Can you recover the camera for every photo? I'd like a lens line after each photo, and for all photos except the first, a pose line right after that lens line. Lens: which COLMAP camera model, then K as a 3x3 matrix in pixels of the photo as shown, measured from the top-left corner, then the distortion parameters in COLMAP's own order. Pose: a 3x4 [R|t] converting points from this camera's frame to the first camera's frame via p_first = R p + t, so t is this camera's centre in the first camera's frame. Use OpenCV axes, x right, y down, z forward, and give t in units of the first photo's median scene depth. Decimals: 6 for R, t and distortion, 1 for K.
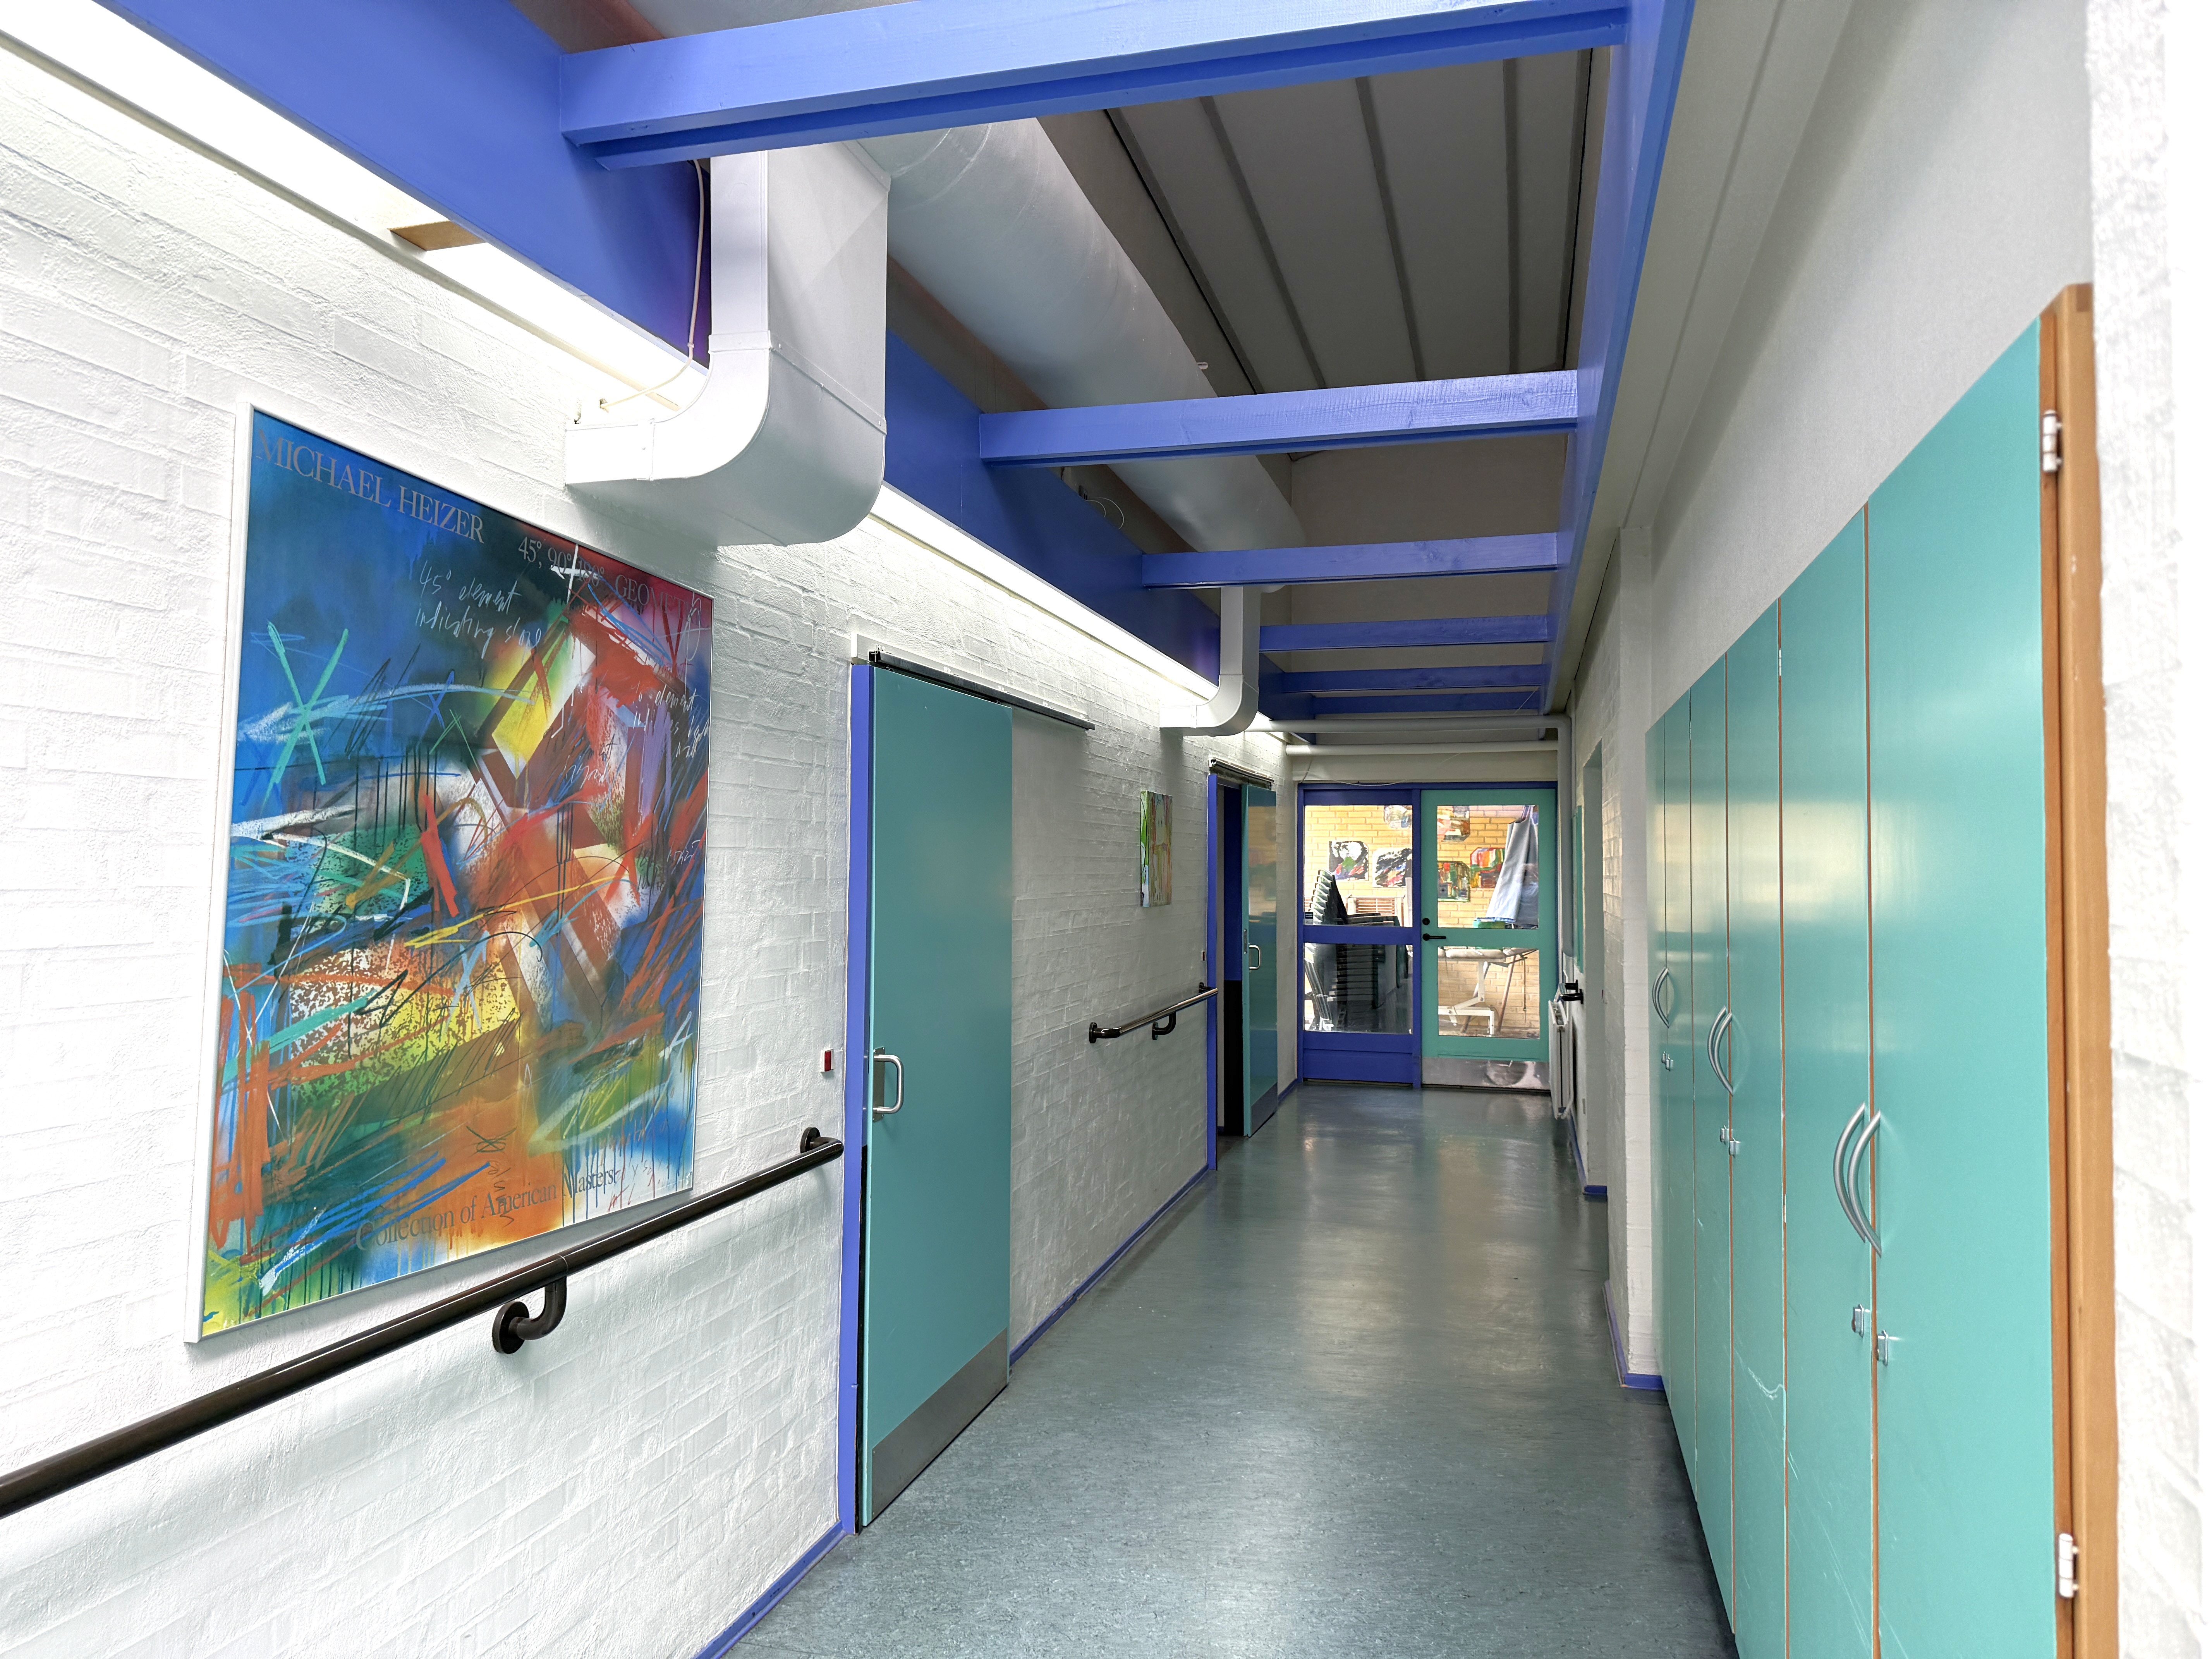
lens RADIAL K [[1574.3, 0, 1106.0], [0, 1574.3, 834.3], [0, 0, 1]] dist [0.060090, -0.046036]
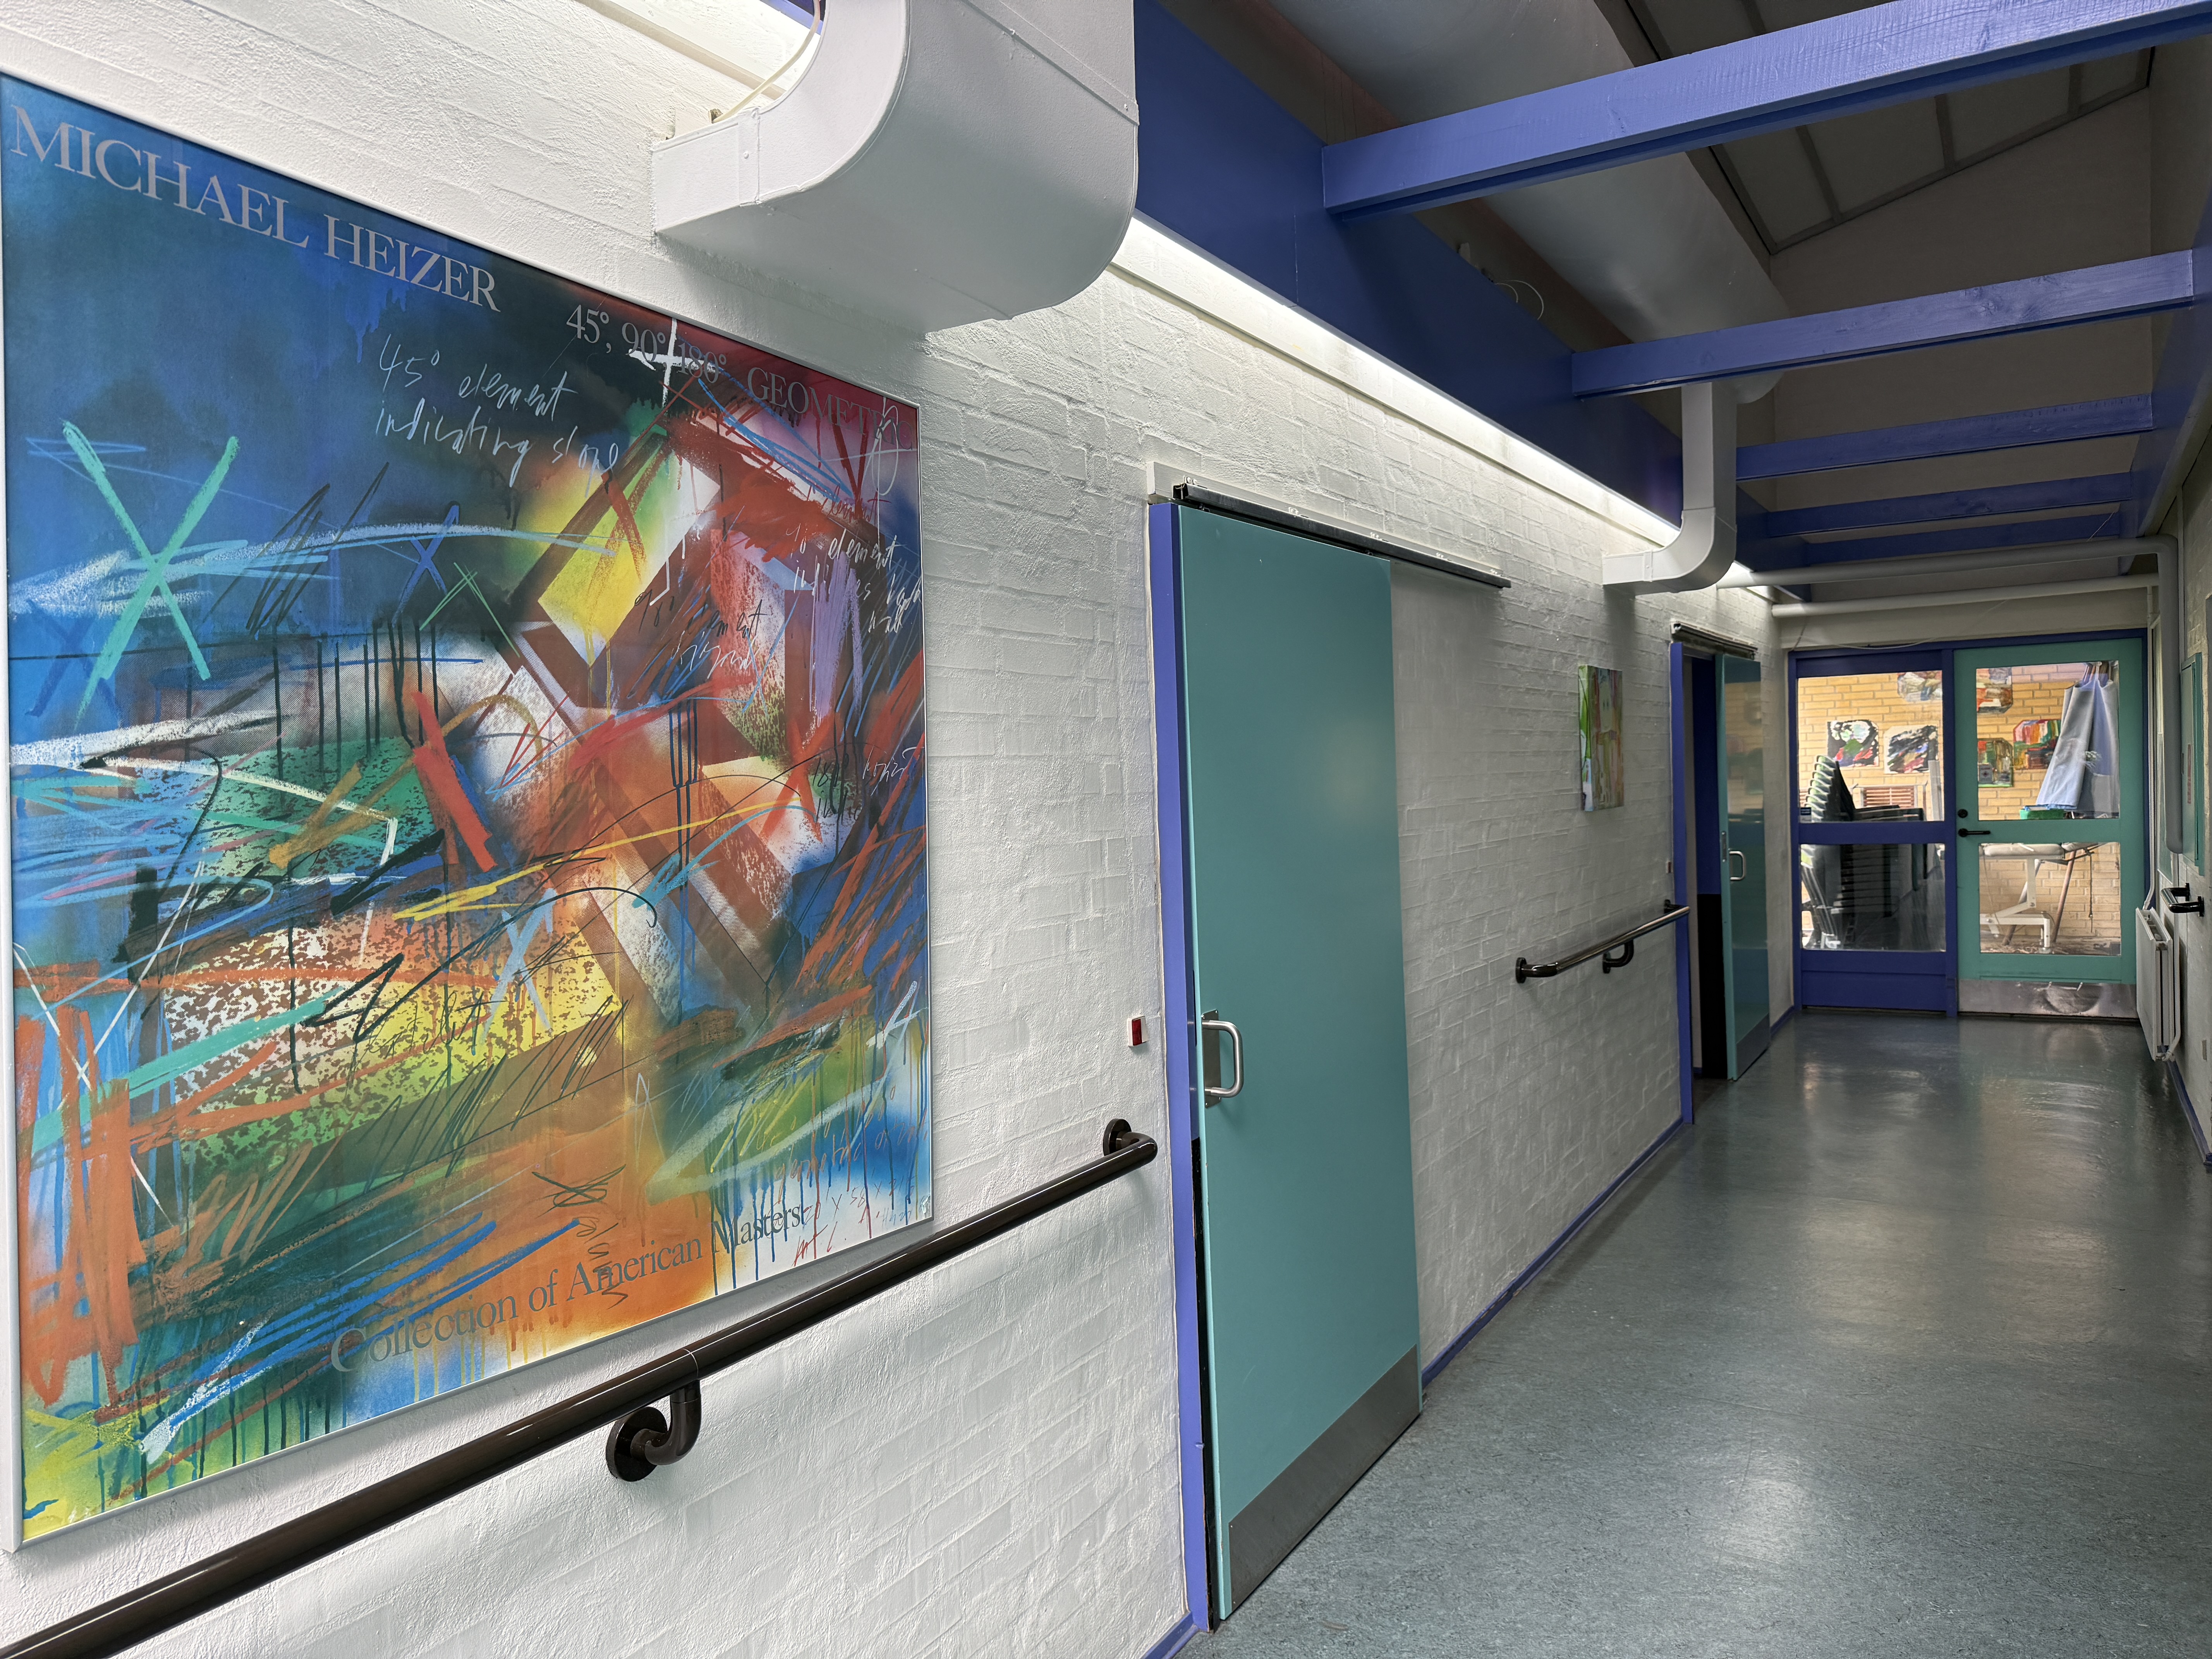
lens RADIAL K [[1574.3, 0, 1139.0], [0, 1574.3, 834.4], [0, 0, 1]] dist [0.060090, -0.046036]
pose [[0.964717, -0.028415, -0.261752, 0.025925], [0.044127, 0.997547, 0.054347, 0.007970], [0.259566, -0.063979, 0.963604, 0.288417]]
